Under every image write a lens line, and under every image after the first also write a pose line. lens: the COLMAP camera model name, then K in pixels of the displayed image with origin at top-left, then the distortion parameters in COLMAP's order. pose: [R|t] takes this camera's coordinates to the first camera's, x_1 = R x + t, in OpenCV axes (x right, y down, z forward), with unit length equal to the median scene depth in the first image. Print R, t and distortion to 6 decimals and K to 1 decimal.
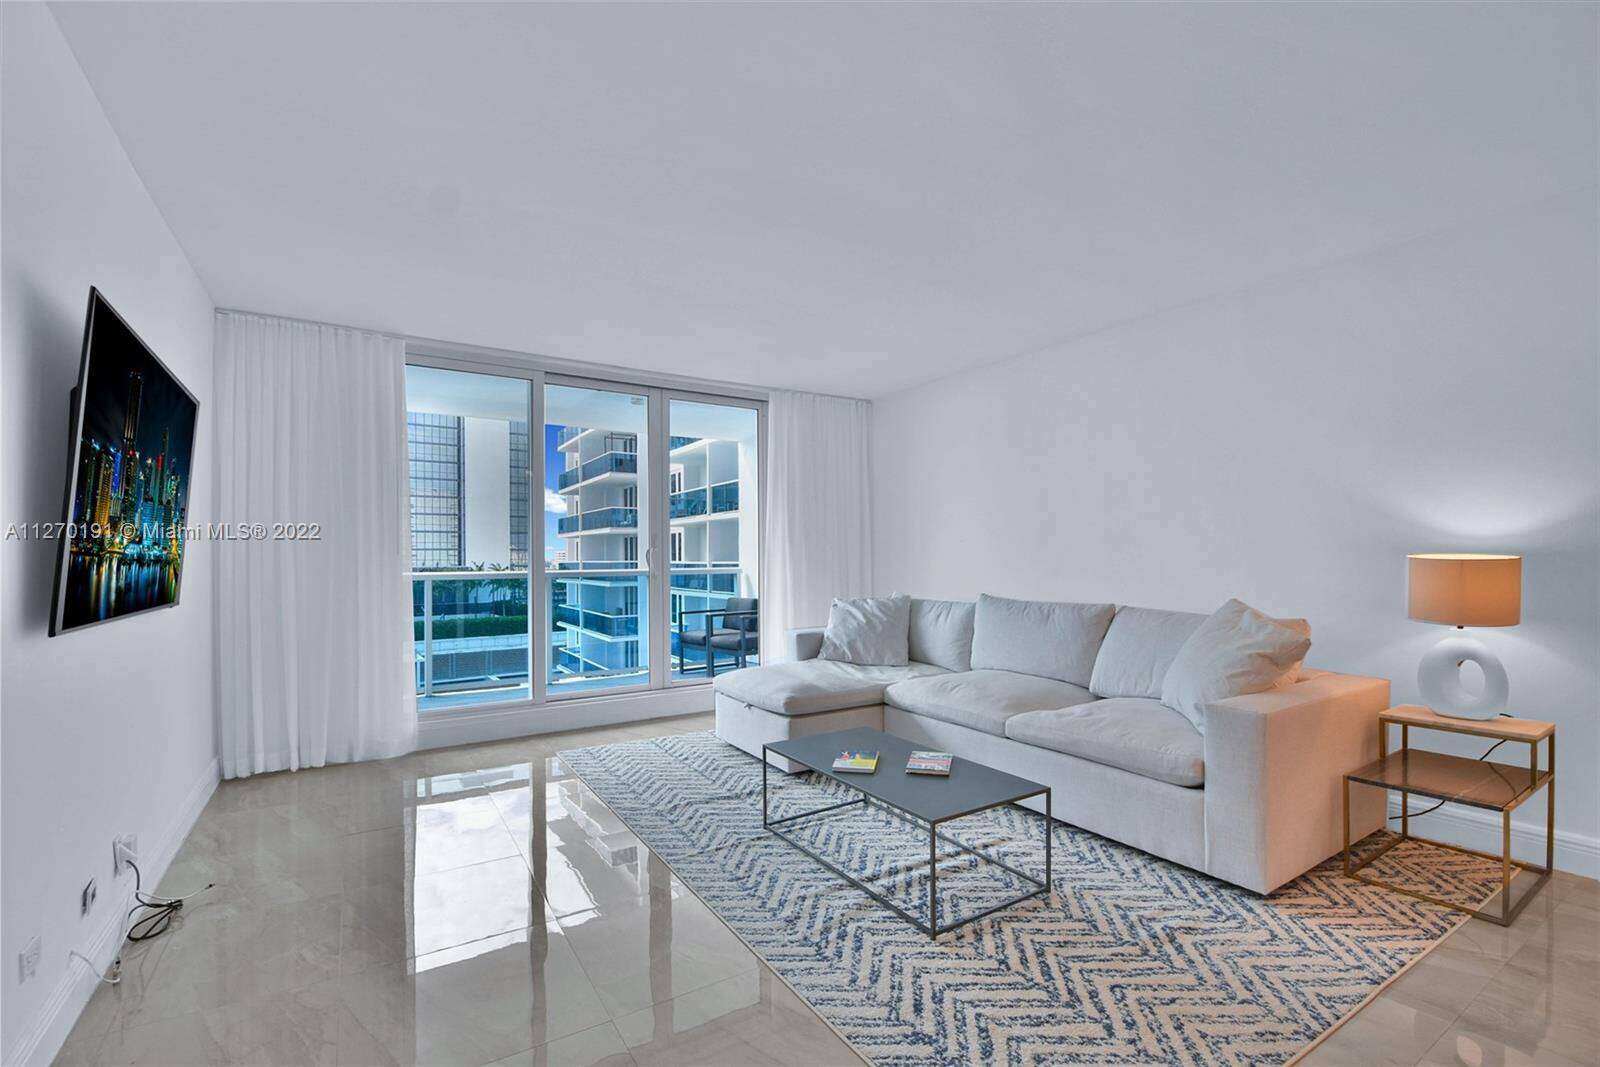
lens RADIAL K [[703.8, 0, 802.6], [0, 703.8, 560.4], [0, 0, 1]] dist [0.016711, -0.025763]
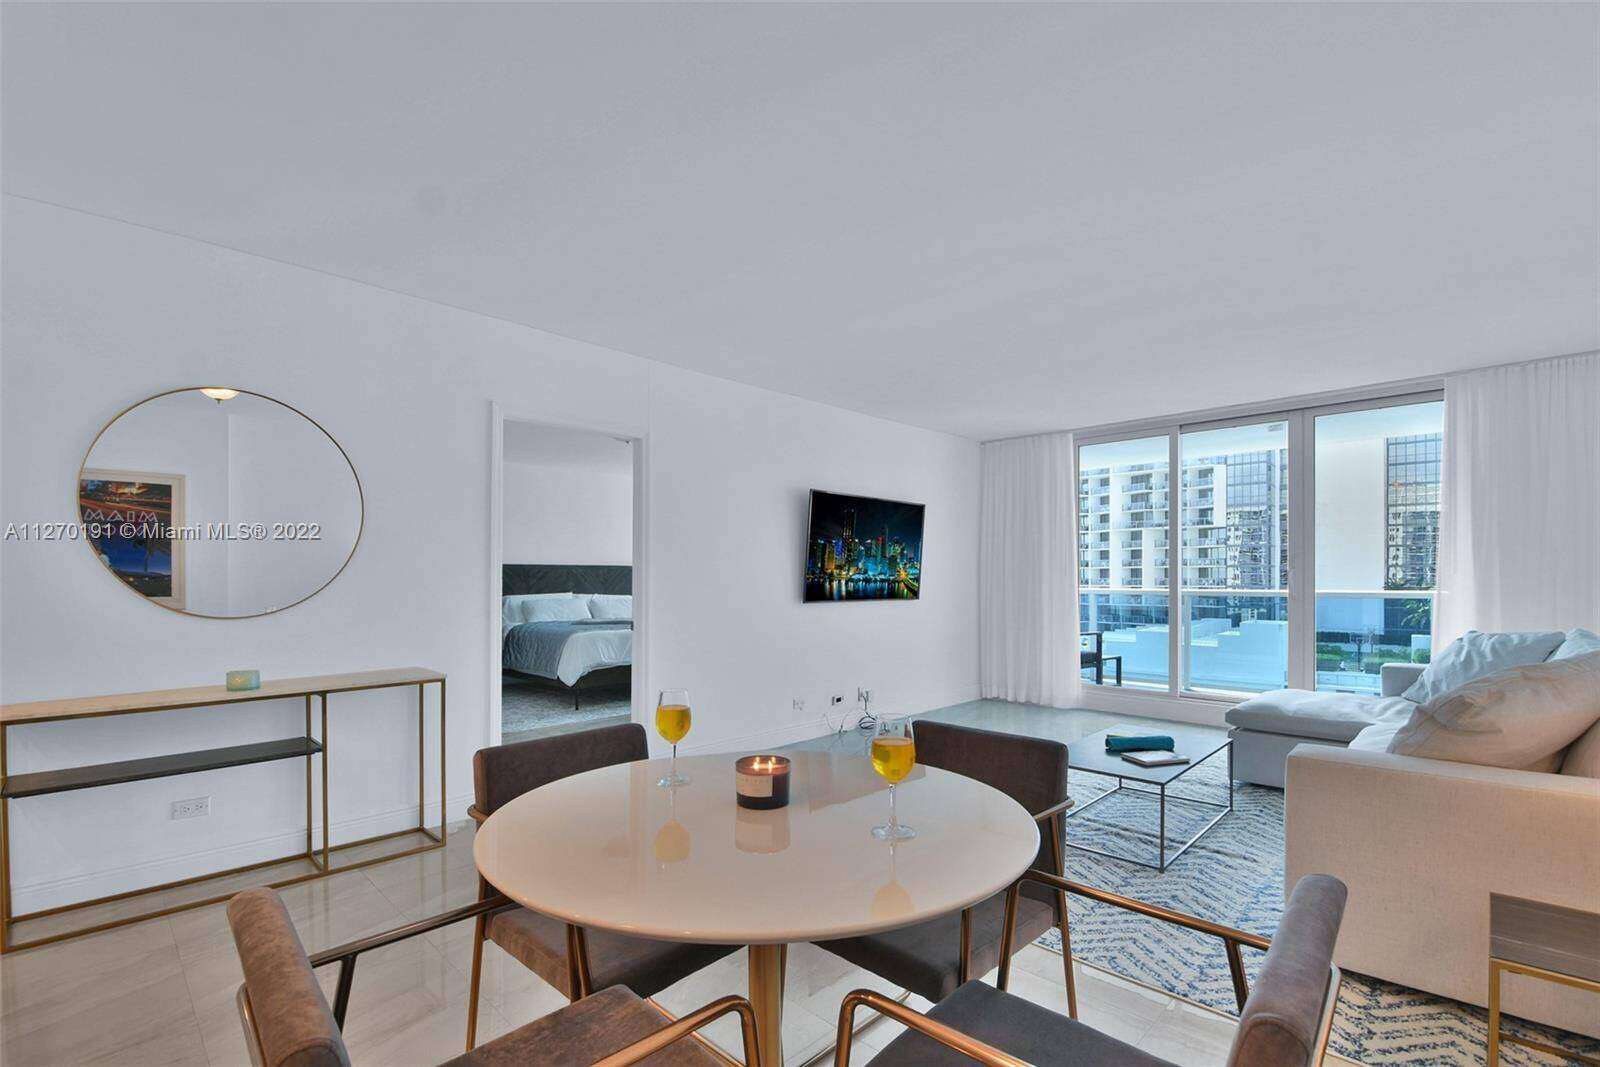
lens RADIAL K [[713.4, 0, 798.3], [0, 713.4, 577.6], [0, 0, 1]] dist [0.016531, -0.018104]
pose [[0.225002, 0.004841, -0.974346, 0.883050], [0.000091, 0.999988, 0.004989, -0.012829], [0.974358, -0.001211, 0.224999, 0.102336]]
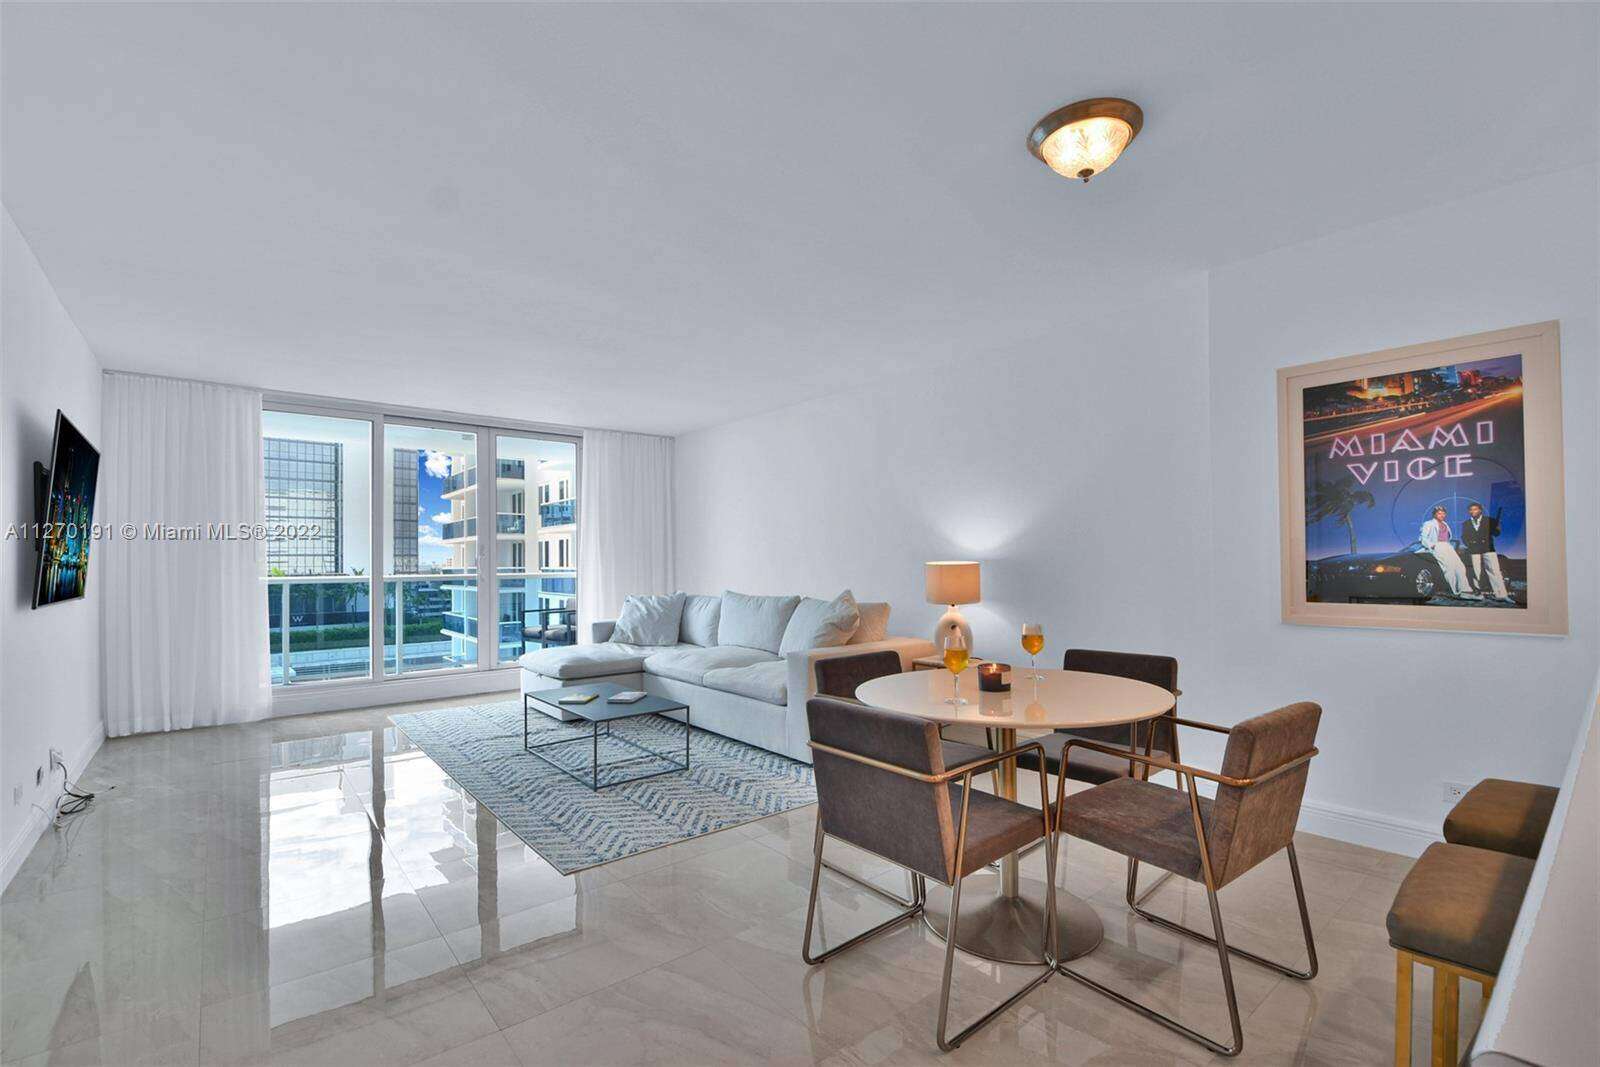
lens RADIAL K [[703.8, 0, 802.6], [0, 703.8, 560.4], [0, 0, 1]] dist [0.016711, -0.025763]
pose [[0.991663, -0.000028, 0.128855, 0.261781], [0.001176, 0.999960, -0.008832, 0.002439], [-0.128850, 0.008910, 0.991624, -0.416531]]
